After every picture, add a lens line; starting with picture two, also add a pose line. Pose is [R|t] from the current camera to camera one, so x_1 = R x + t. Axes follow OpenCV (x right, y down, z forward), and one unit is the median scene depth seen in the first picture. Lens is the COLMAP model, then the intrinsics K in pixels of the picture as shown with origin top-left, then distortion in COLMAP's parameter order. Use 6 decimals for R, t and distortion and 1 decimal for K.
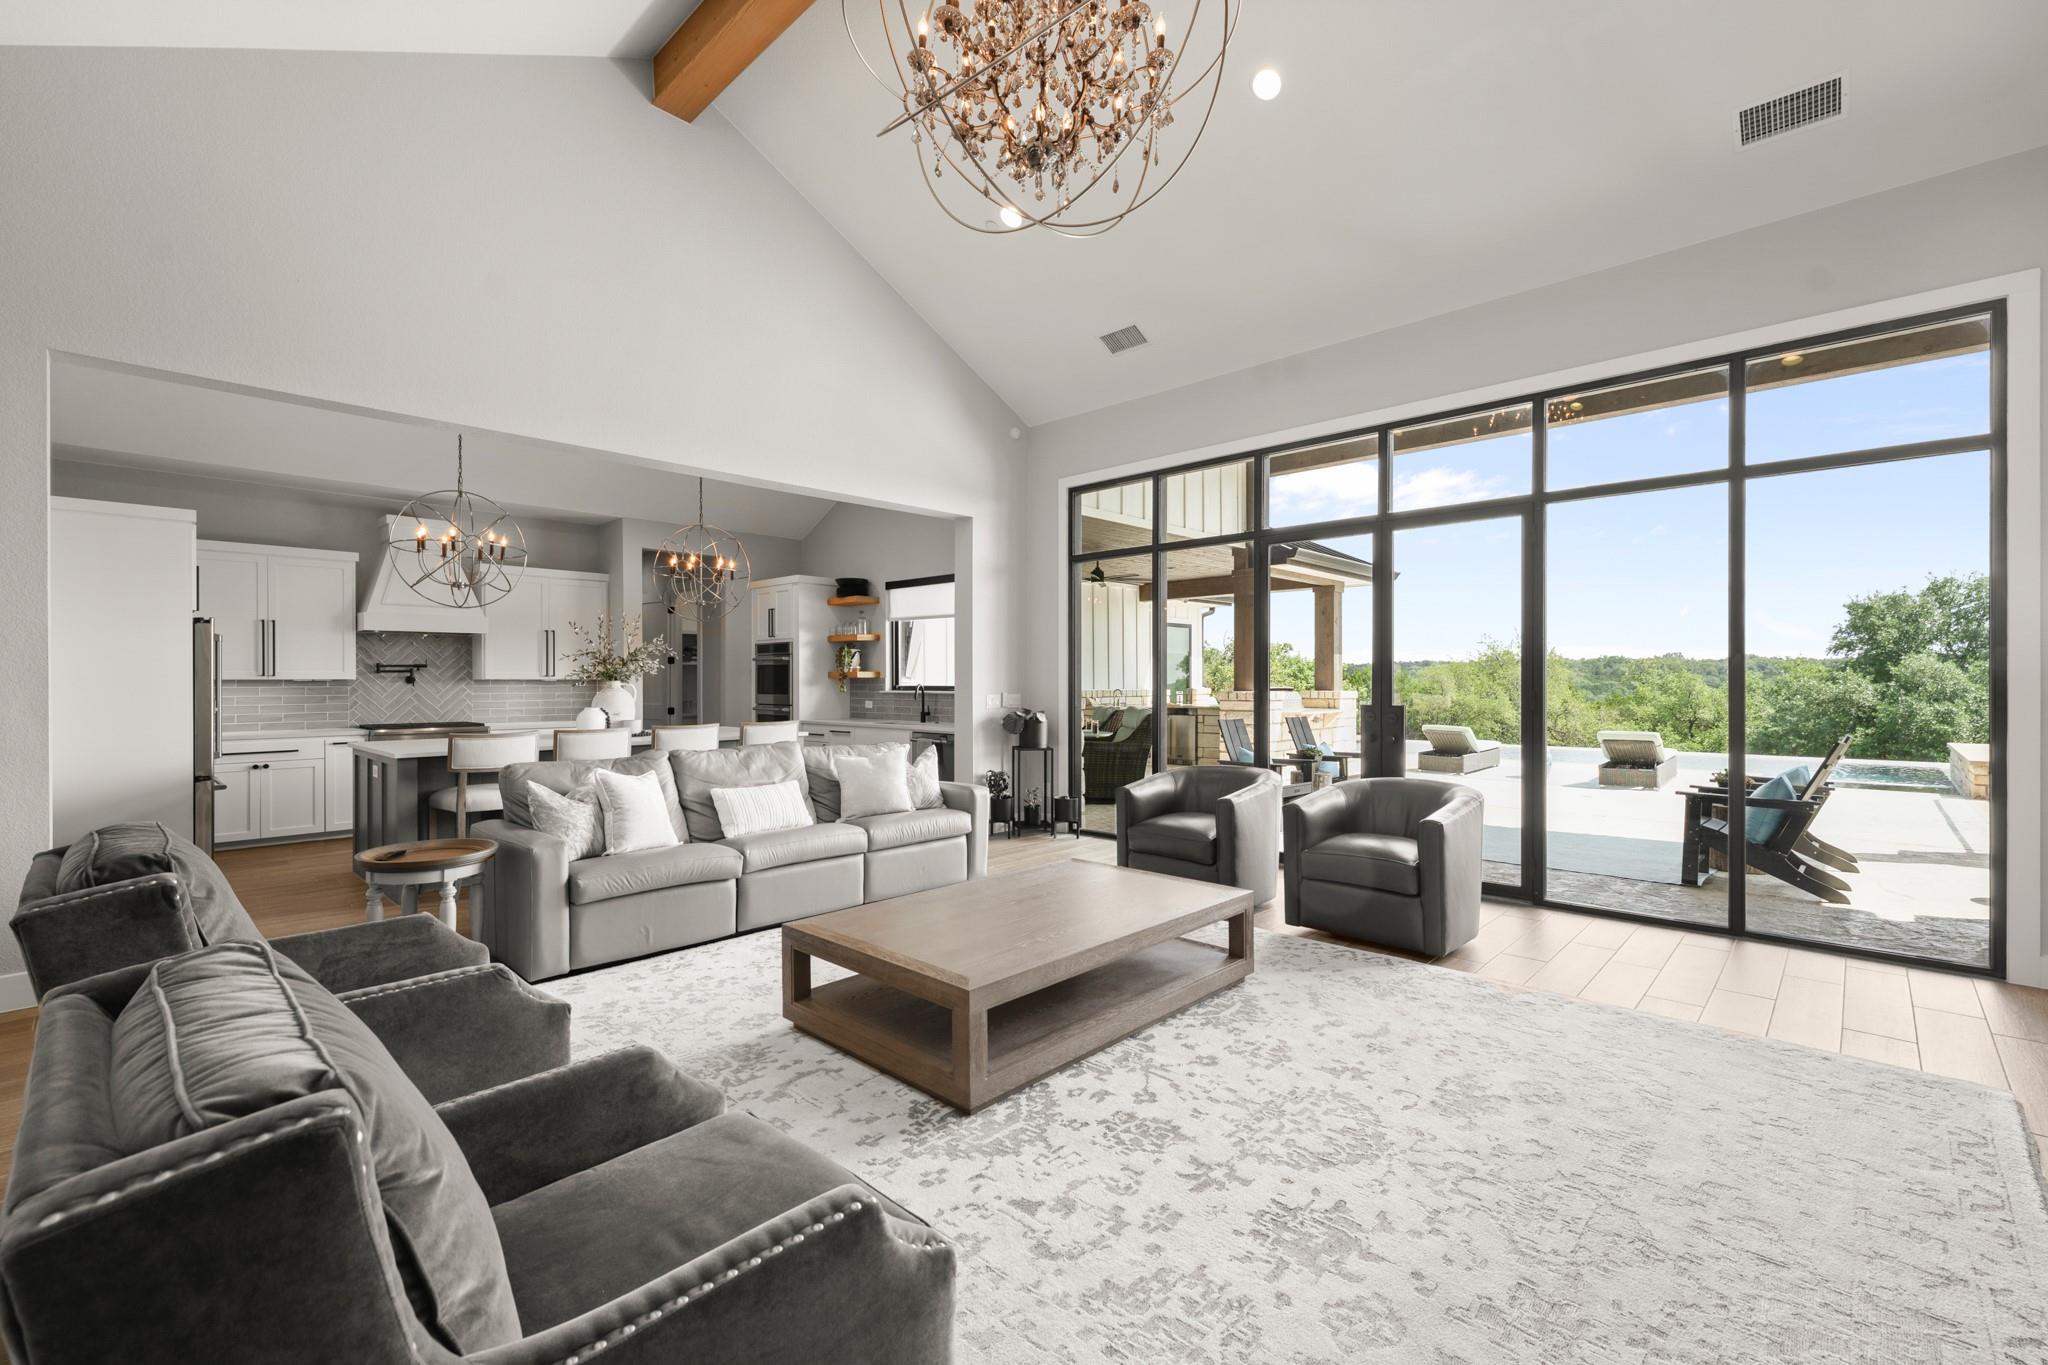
lens RADIAL K [[872.7, 0, 1024.0], [0, 872.7, 682.5], [0, 0, 1]] dist [0.001191, 0.000028]
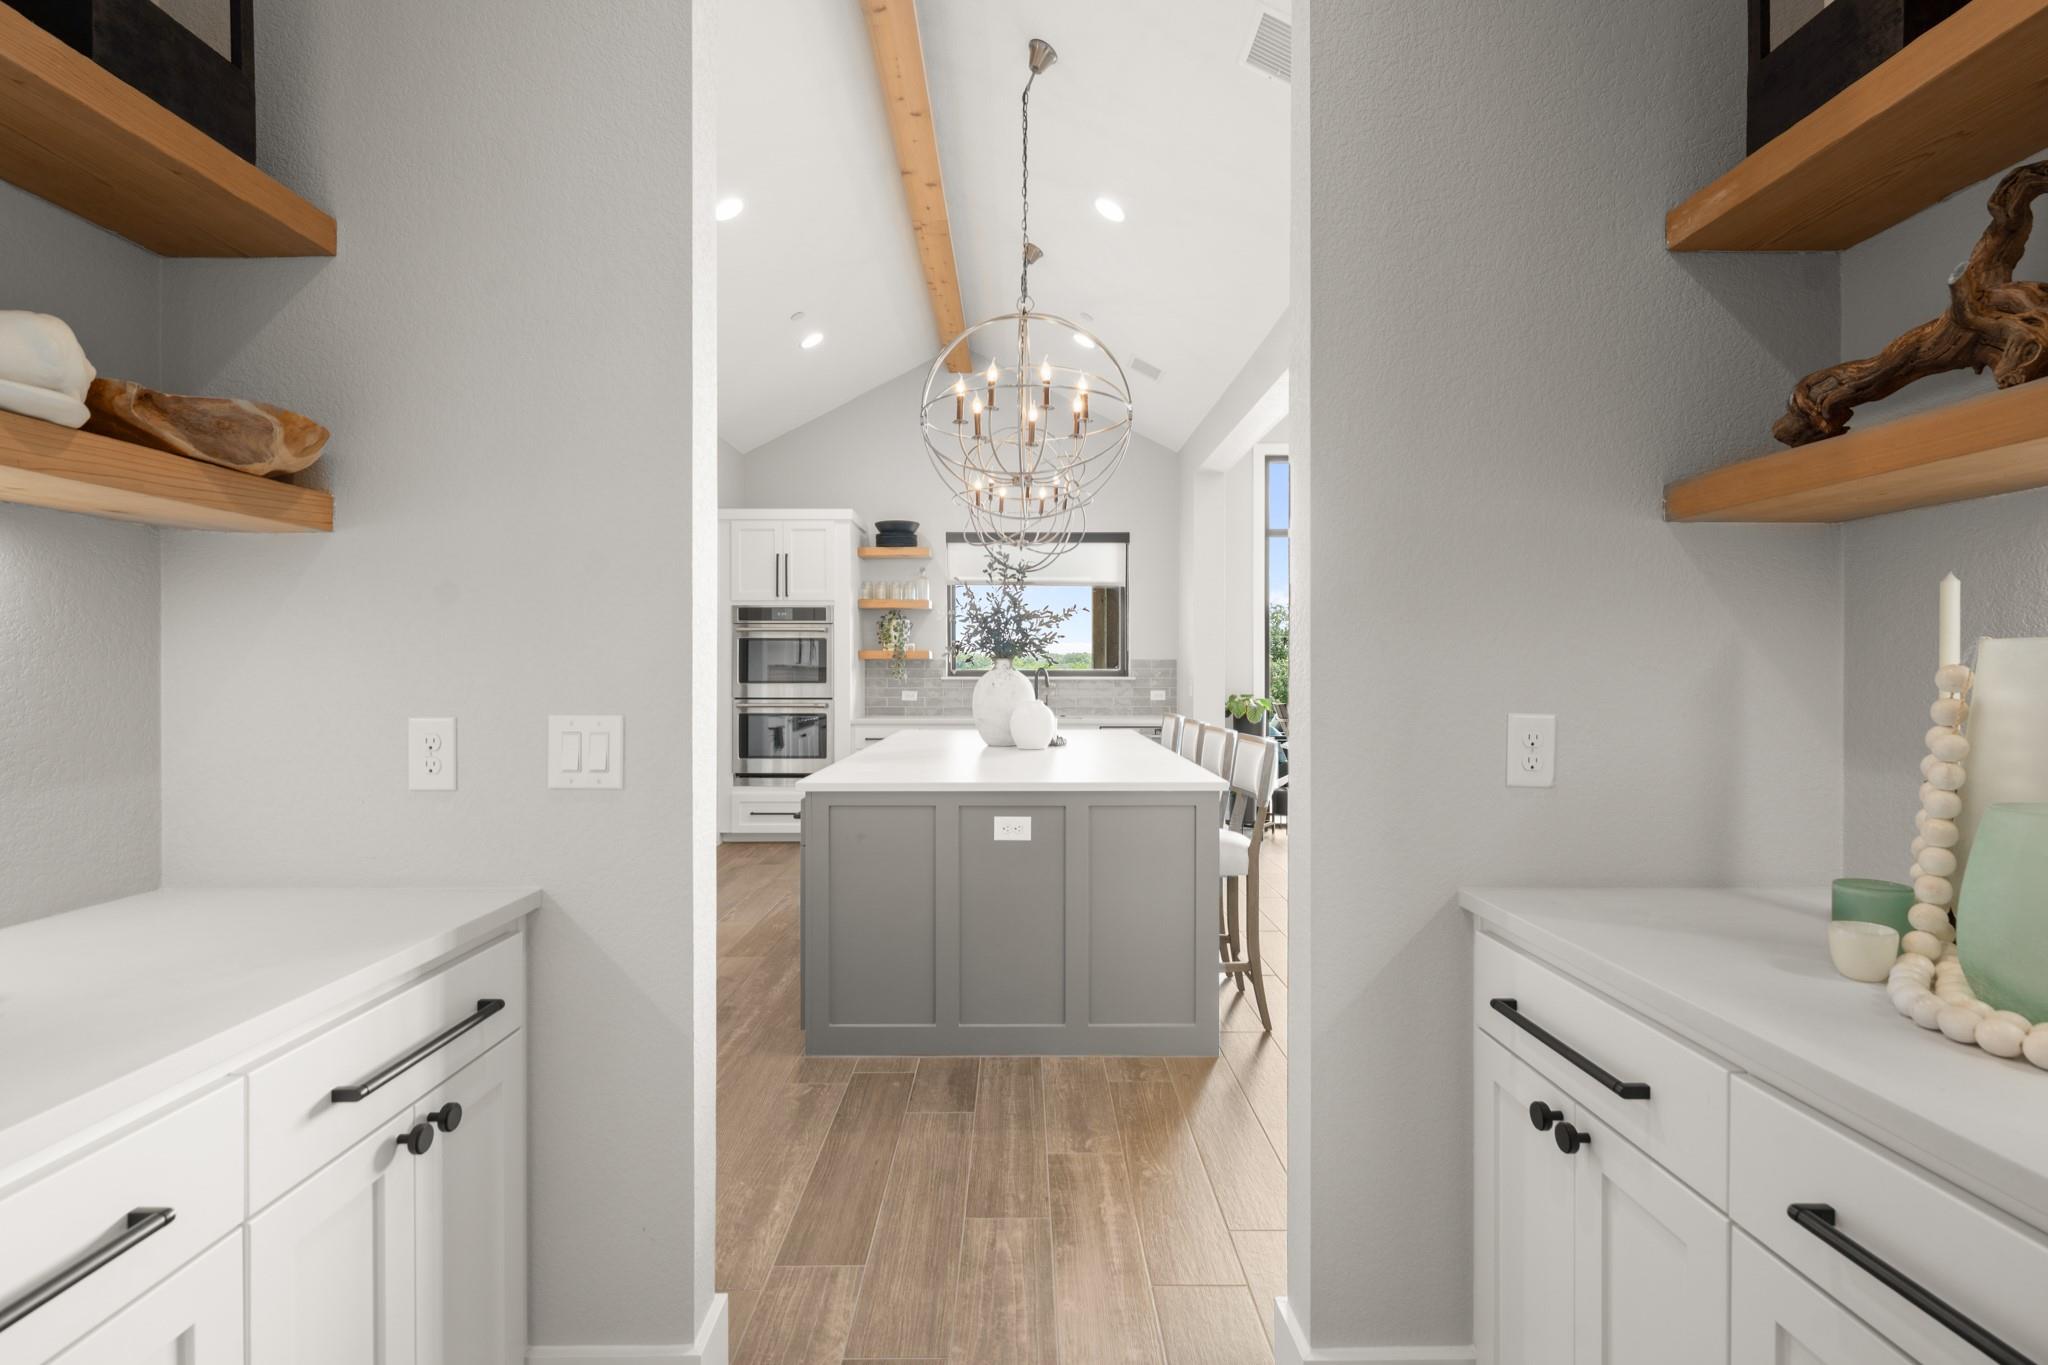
lens RADIAL K [[953.3, 0, 1024.0], [0, 953.3, 682.5], [0, 0, 1]] dist [-0.000102, -0.000202]
pose [[0.728037, -0.005979, 0.685511, -0.798612], [-0.001176, 0.999950, 0.009970, 0.006952], [-0.685537, -0.008065, 0.727994, 0.421009]]
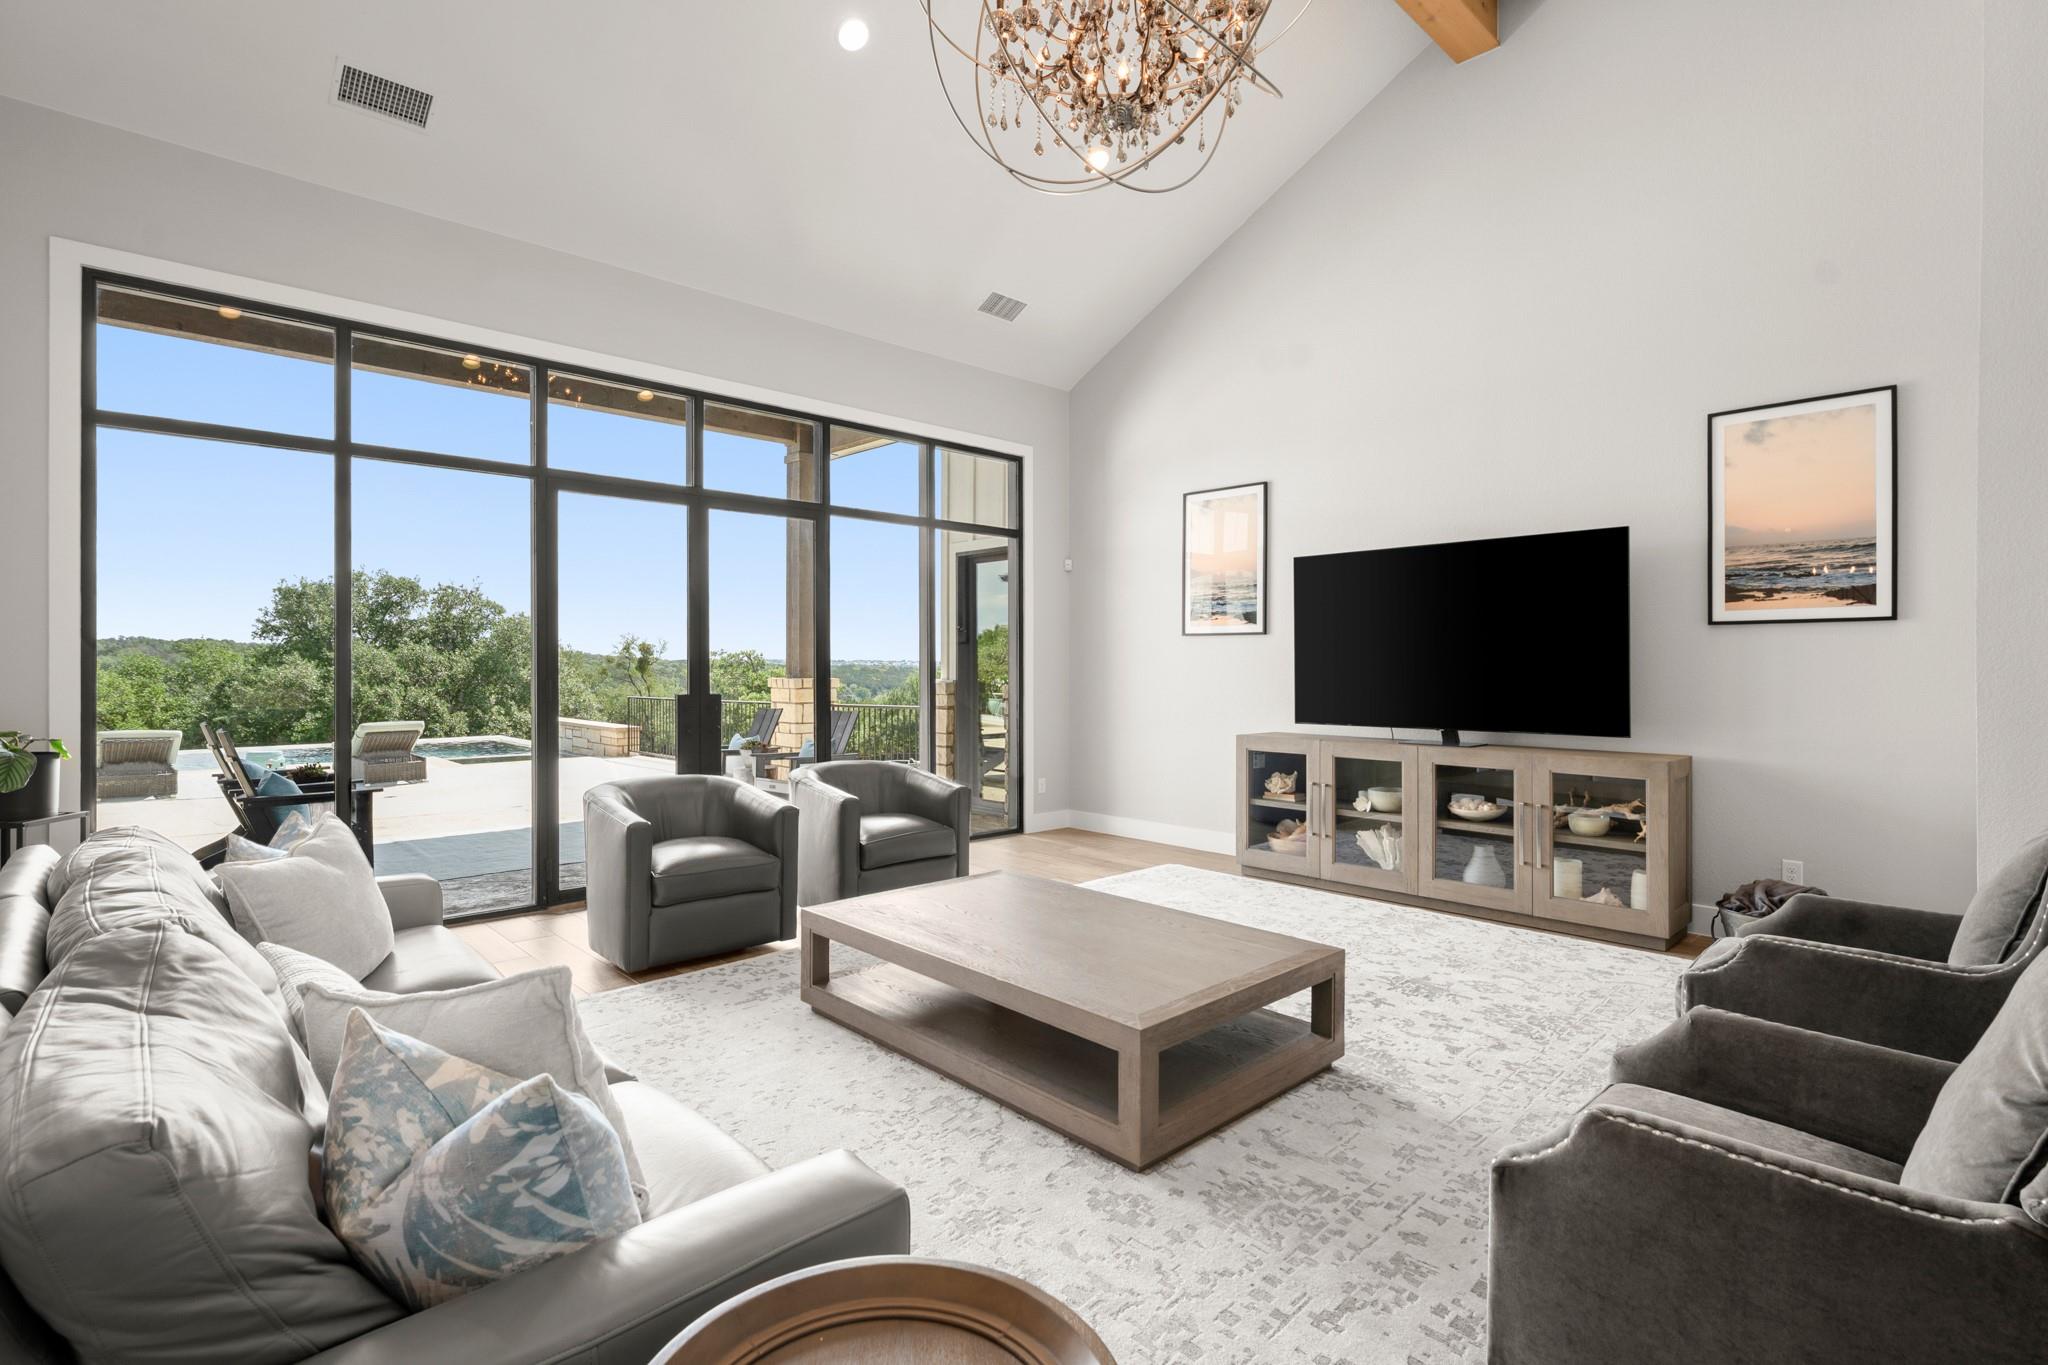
lens RADIAL K [[972.9, 0, 1018.4], [0, 972.9, 664.2], [0, 0, 1]] dist [0.002936, 0.000616]
pose [[0.058173, 0.002384, 0.998304, -0.437712], [0.000022, 0.999997, -0.002389, -0.003089], [-0.998307, 0.000161, 0.058173, 0.441328]]
